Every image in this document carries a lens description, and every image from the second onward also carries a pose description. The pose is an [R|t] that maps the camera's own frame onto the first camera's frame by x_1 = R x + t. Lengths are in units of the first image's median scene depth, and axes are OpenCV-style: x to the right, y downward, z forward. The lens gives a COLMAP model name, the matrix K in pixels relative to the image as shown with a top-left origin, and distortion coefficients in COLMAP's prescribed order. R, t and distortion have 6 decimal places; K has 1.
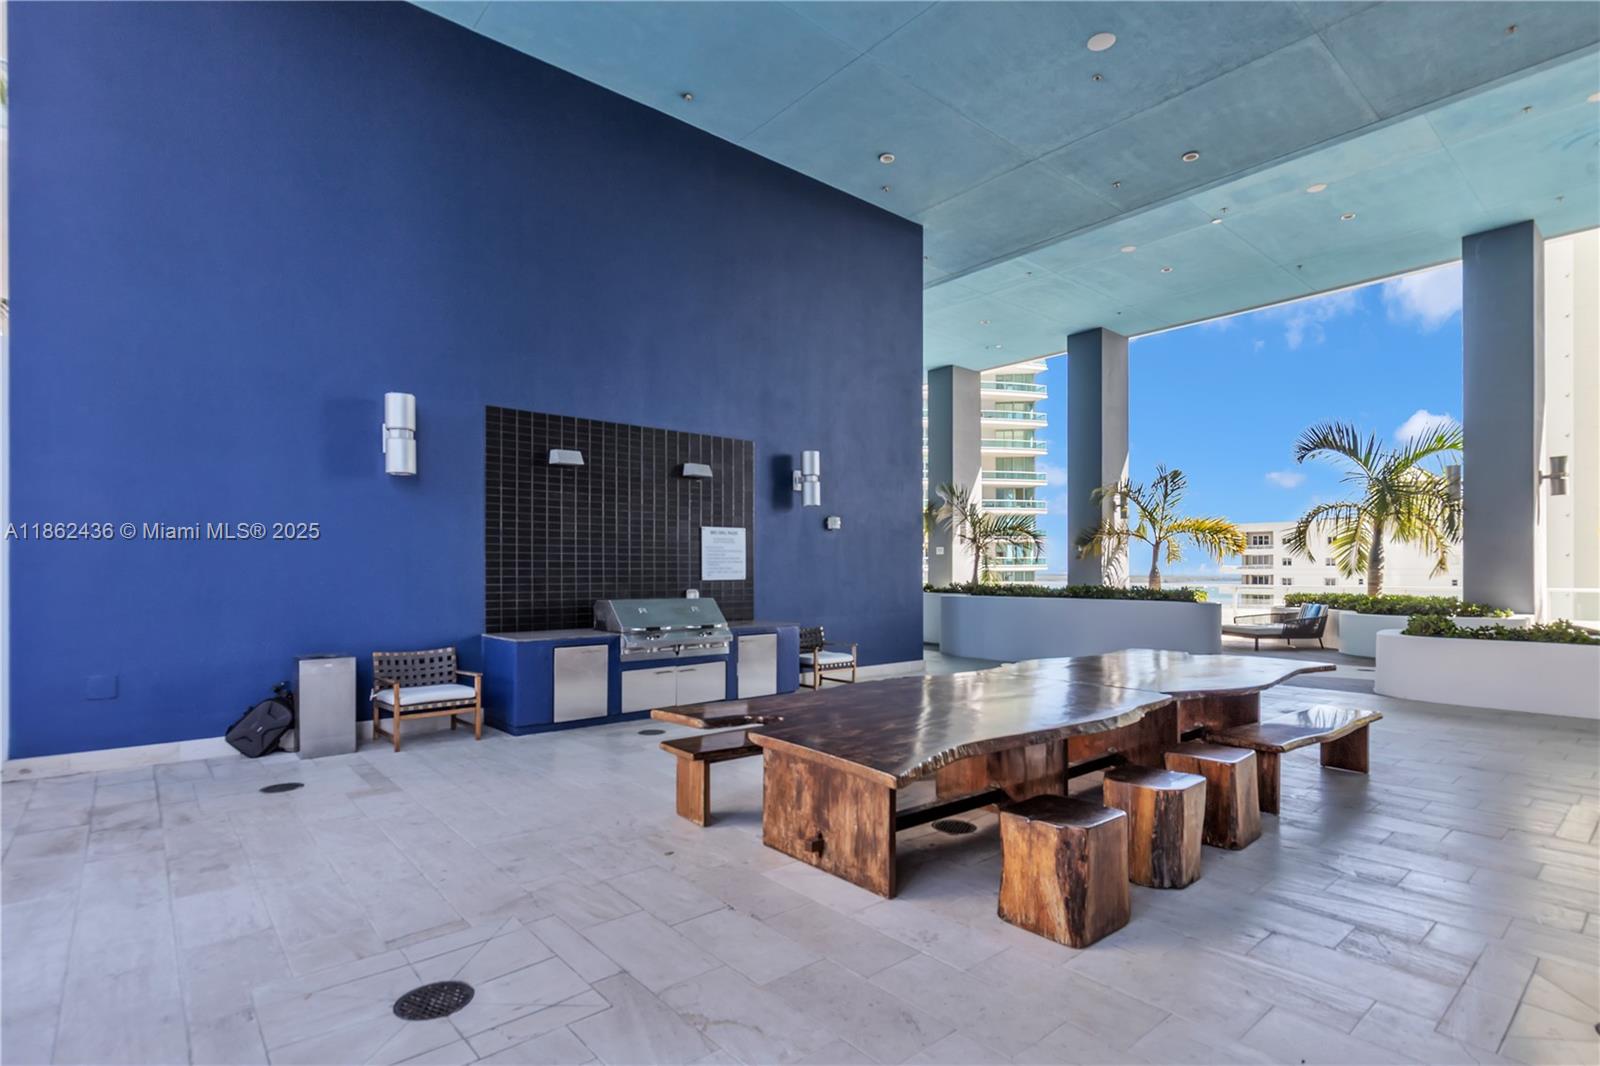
lens RADIAL K [[787.0, 0, 801.2], [0, 787.0, 575.4], [0, 0, 1]] dist [-0.001325, -0.000351]
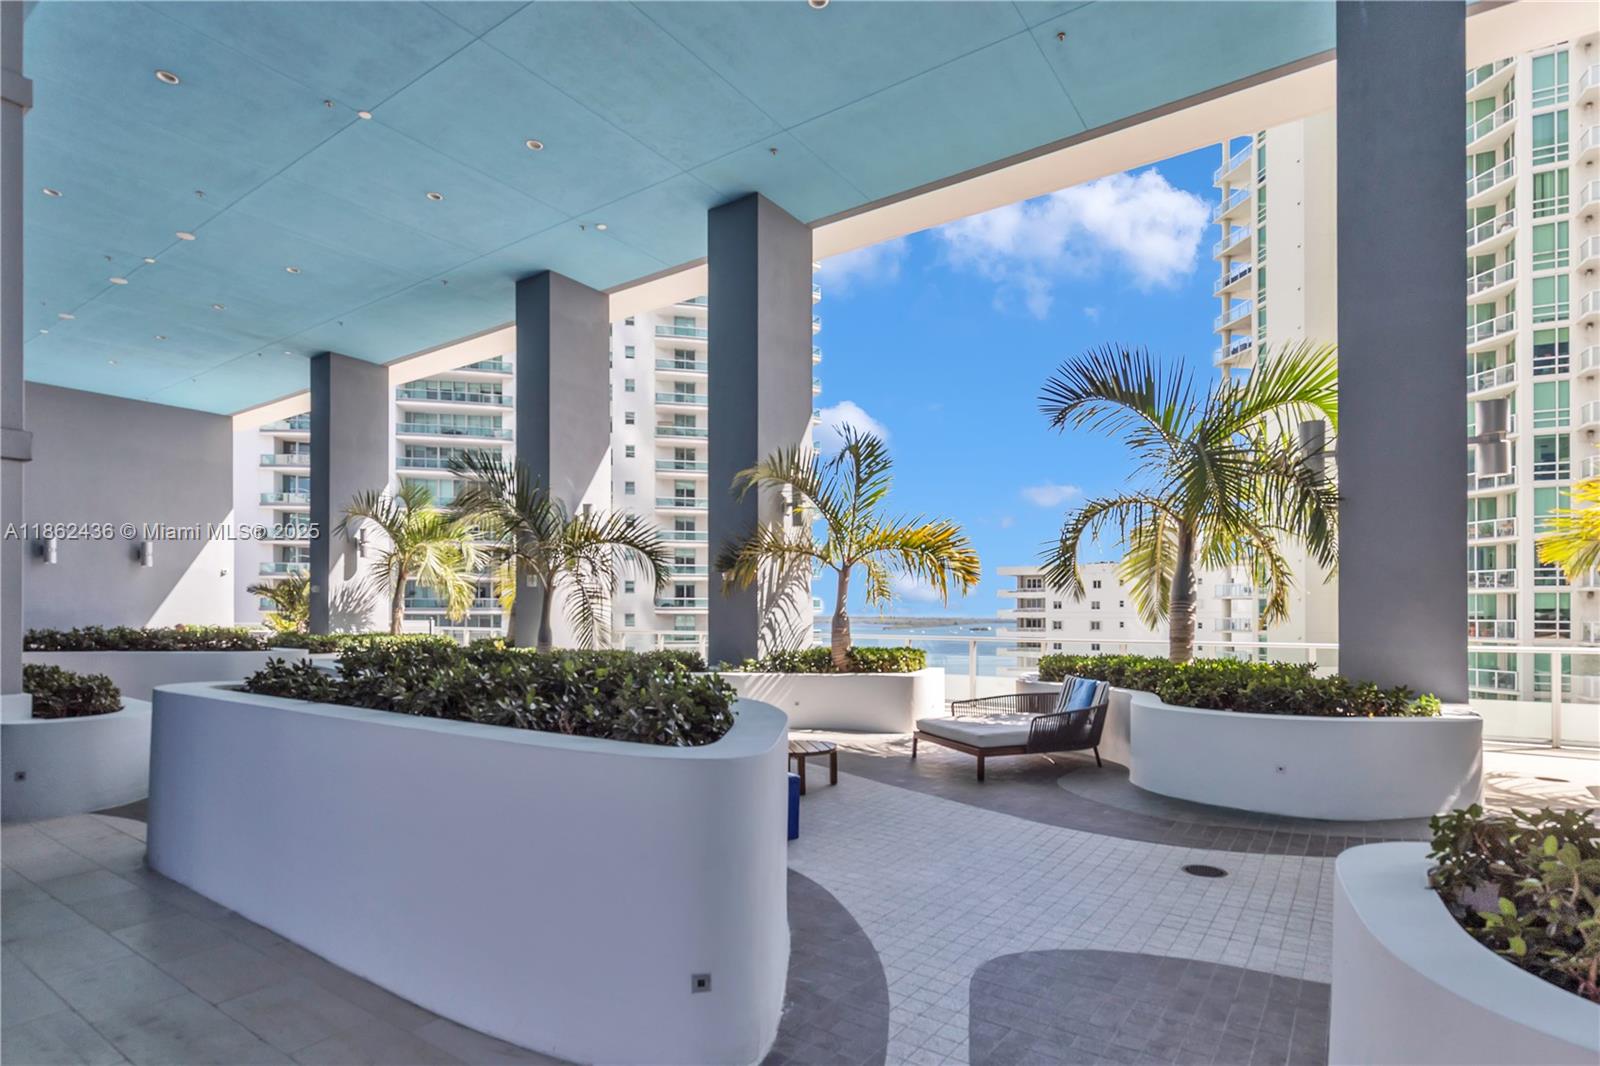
lens RADIAL K [[831.2, 0, 800.1], [0, 831.2, 614.0], [0, 0, 1]] dist [0.001210, 0.000106]
pose [[0.971326, 0.002652, 0.237735, 0.319172], [-0.000675, 0.999965, -0.008394, -0.002035], [-0.237749, 0.007993, 0.971294, 0.481181]]
